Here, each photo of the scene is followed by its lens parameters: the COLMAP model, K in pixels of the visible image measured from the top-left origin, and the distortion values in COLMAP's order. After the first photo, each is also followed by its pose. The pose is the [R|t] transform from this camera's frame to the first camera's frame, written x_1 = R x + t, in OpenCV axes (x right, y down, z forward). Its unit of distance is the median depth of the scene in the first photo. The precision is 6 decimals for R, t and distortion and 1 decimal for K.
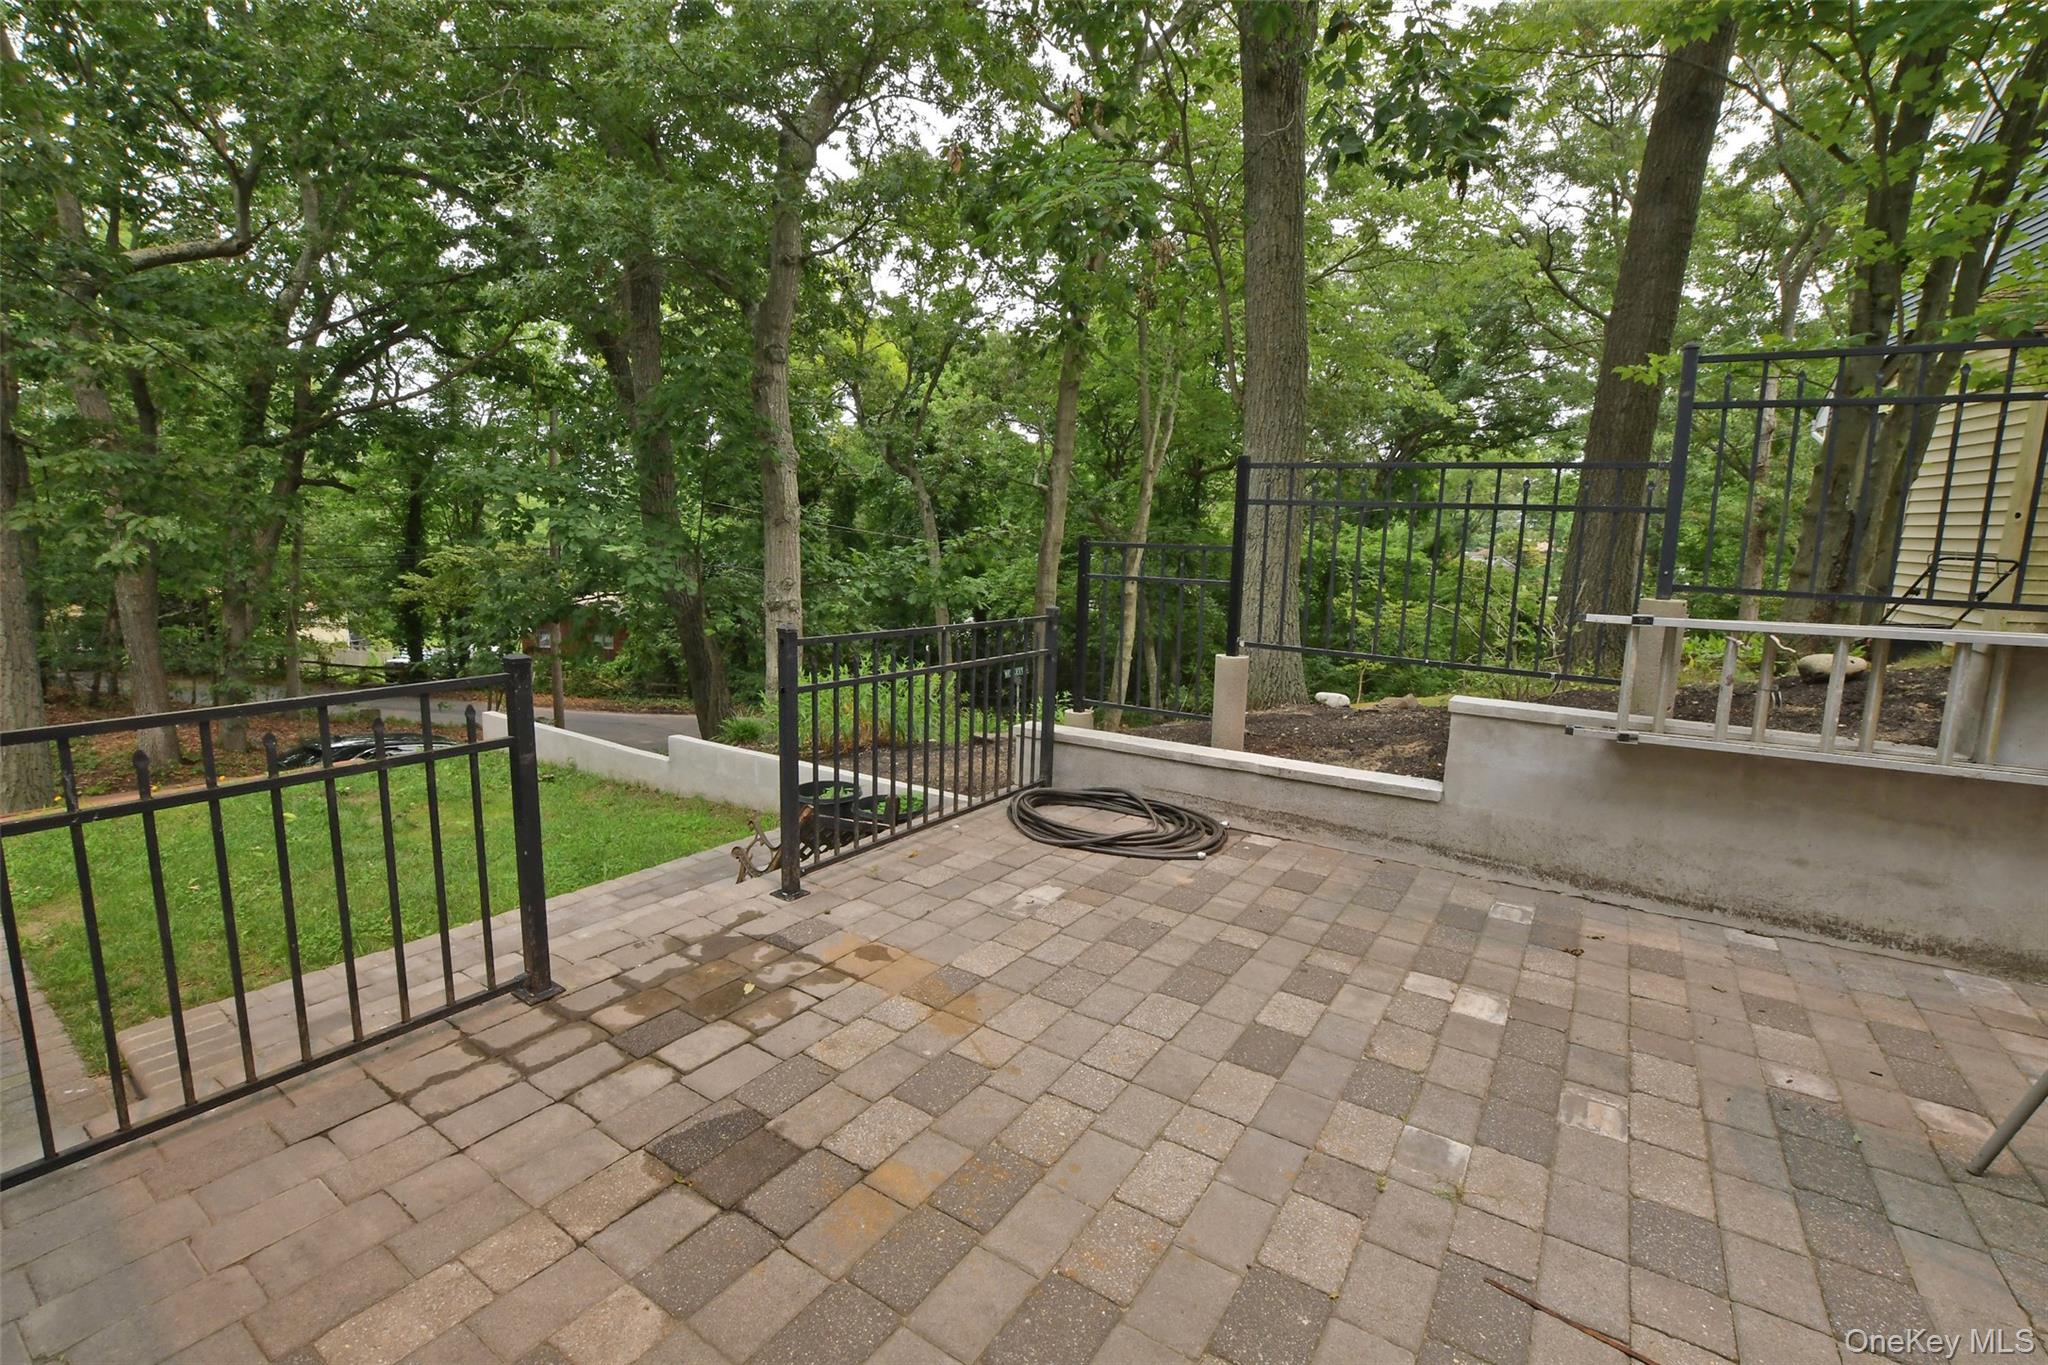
lens RADIAL K [[907.6, 0, 1009.9], [0, 907.6, 697.7], [0, 0, 1]] dist [-0.037428, 0.007022]
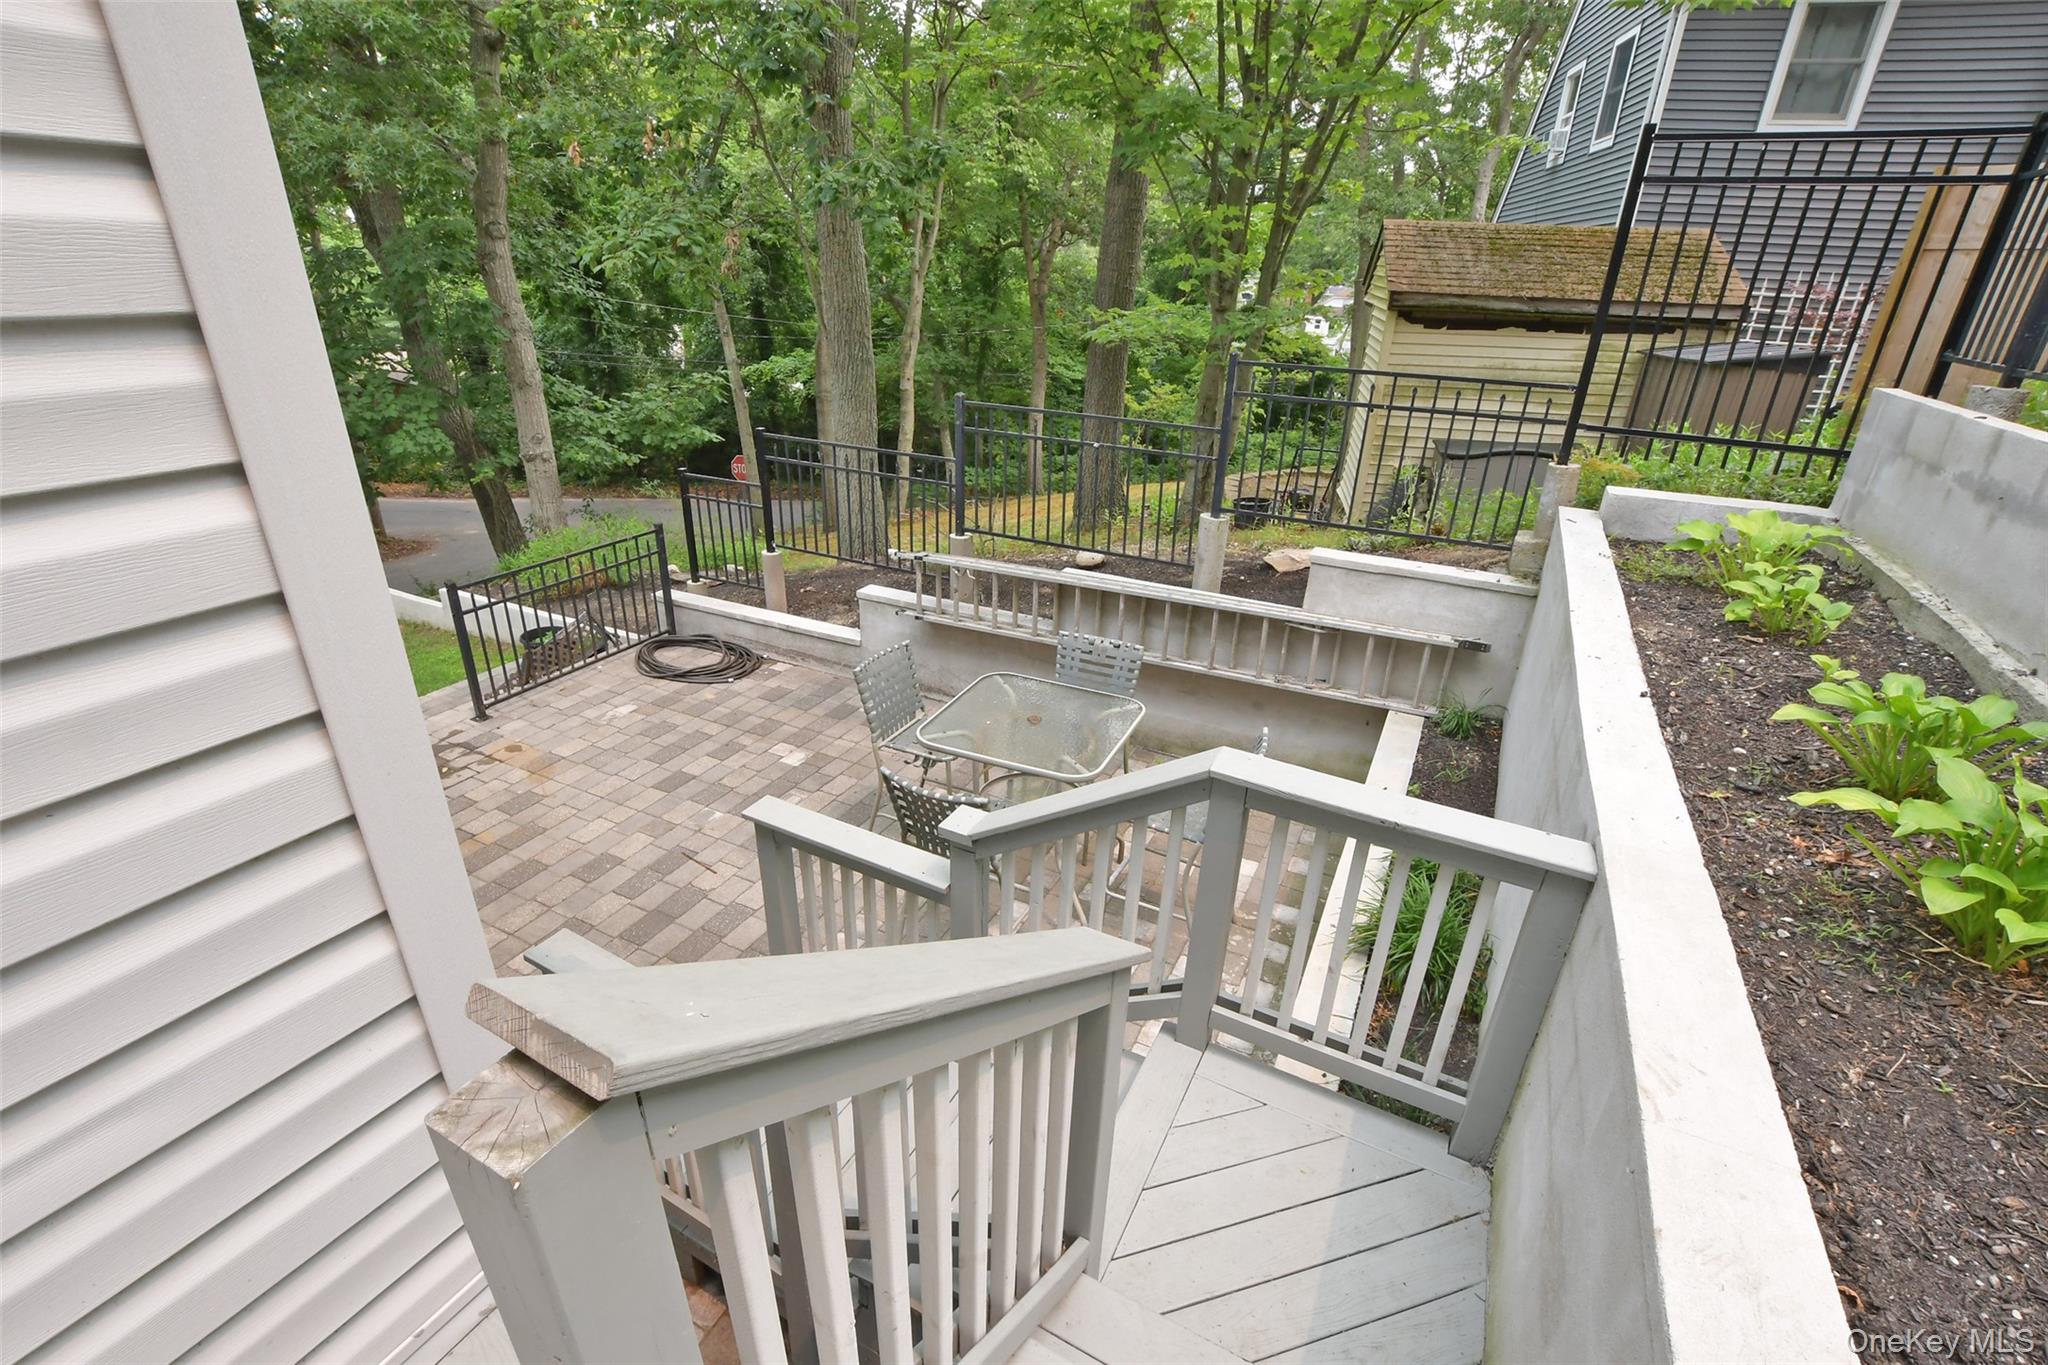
lens RADIAL K [[907.6, 0, 1009.9], [0, 907.6, 697.7], [0, 0, 1]] dist [-0.037428, 0.007022]
pose [[0.991170, -0.053999, 0.121107, 0.542762], [0.019062, 0.961863, 0.272866, -0.271983], [-0.131223, -0.268148, 0.954399, -0.795406]]
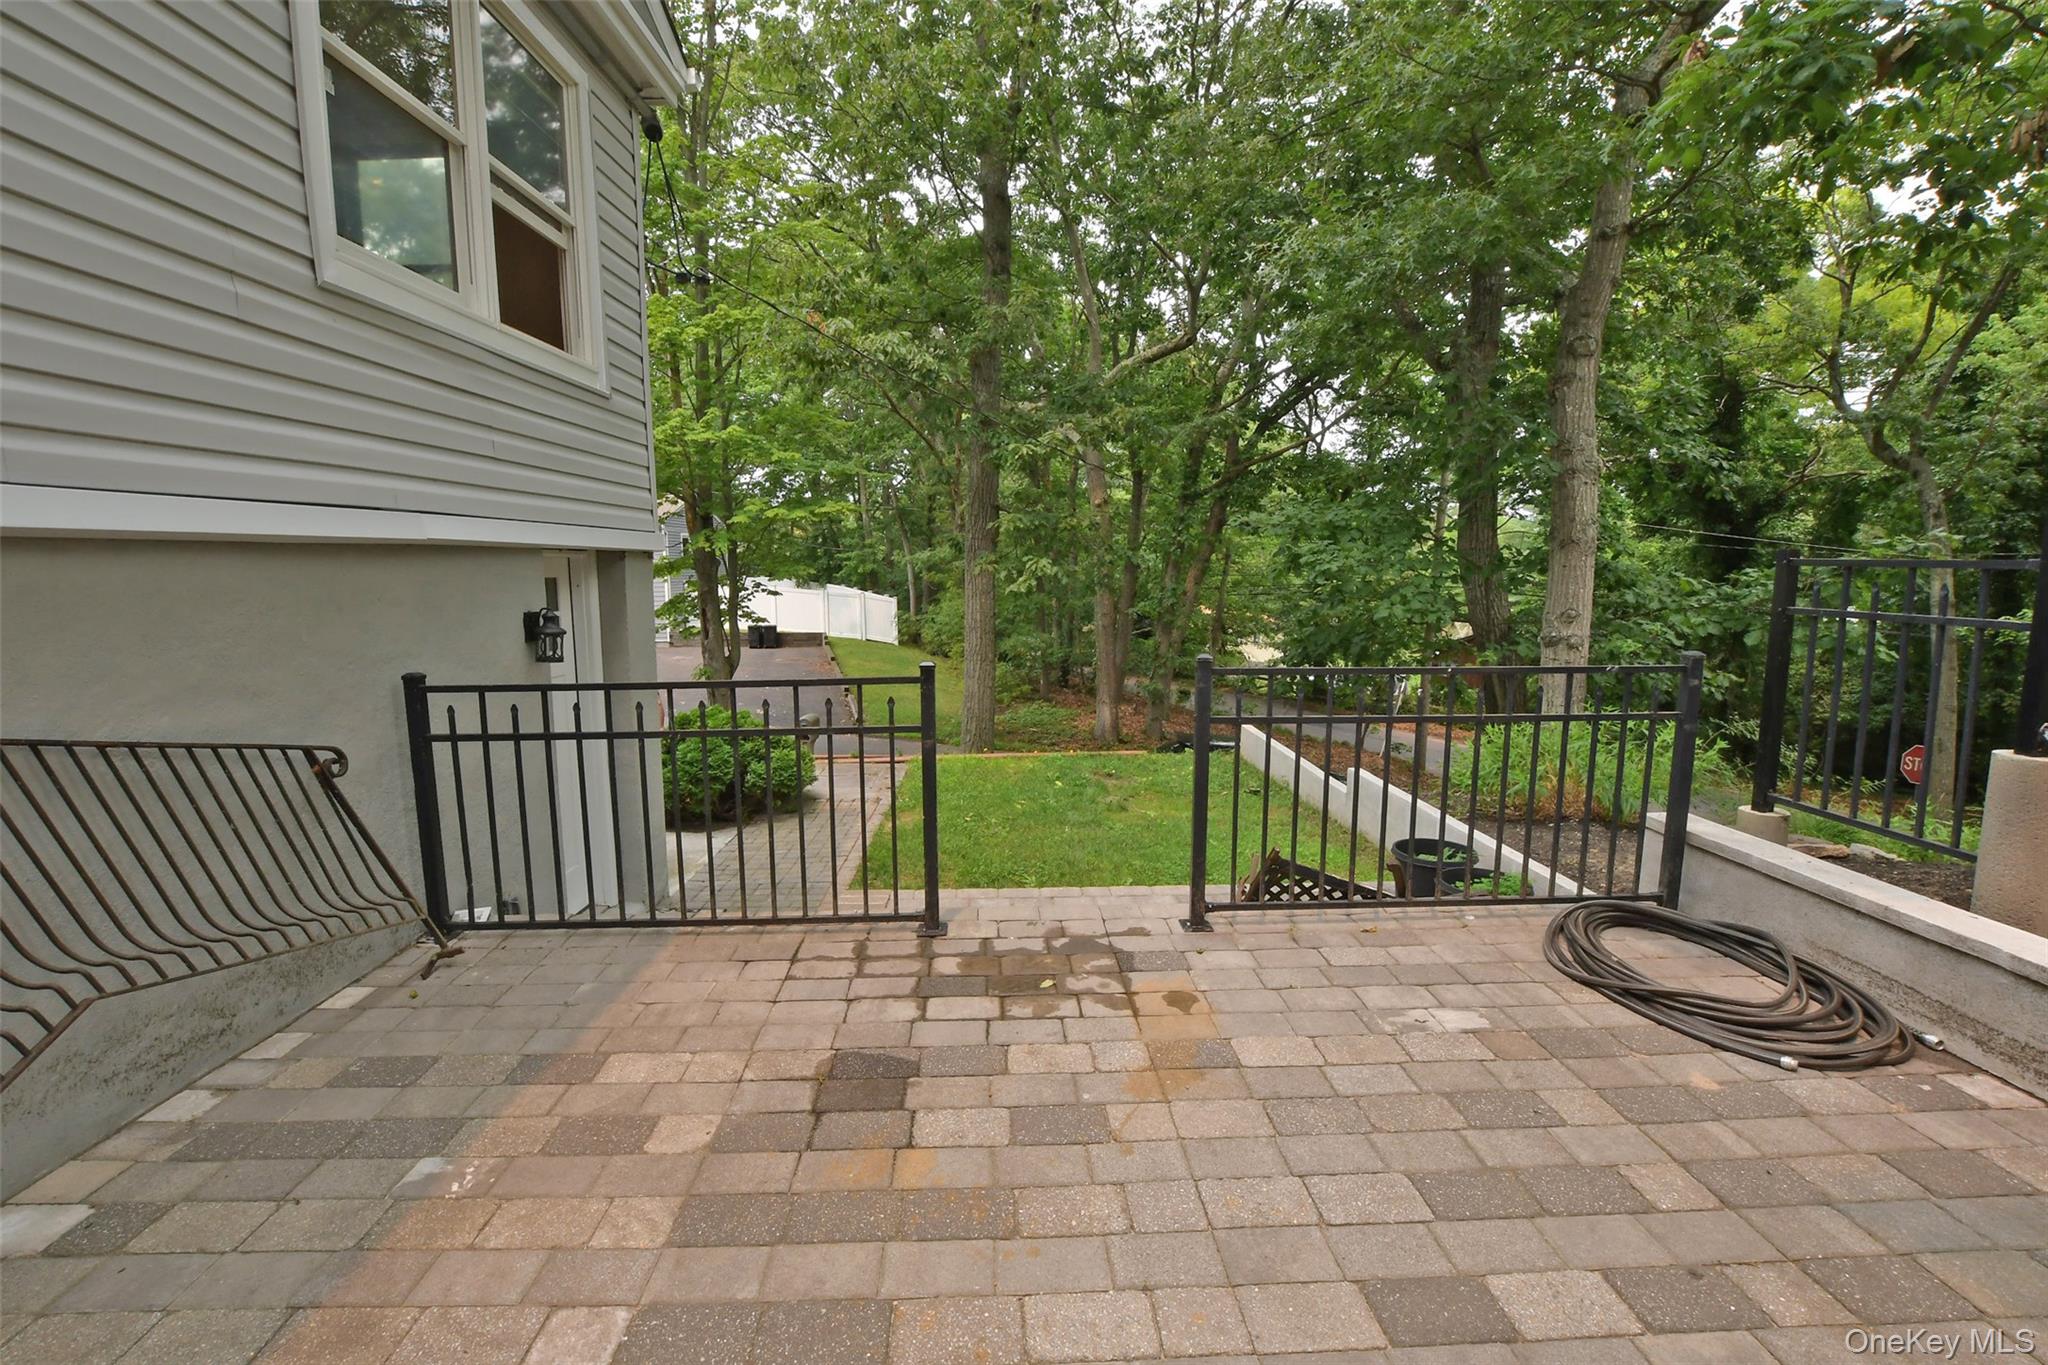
lens RADIAL K [[925.2, 0, 1009.3], [0, 925.2, 698.3], [0, 0, 1]] dist [-0.036611, 0.007148]
pose [[0.581918, 0.085828, -0.808706, 0.378652], [-0.111115, 0.993481, 0.025483, -0.030076], [0.805621, 0.075030, 0.587661, 0.191381]]
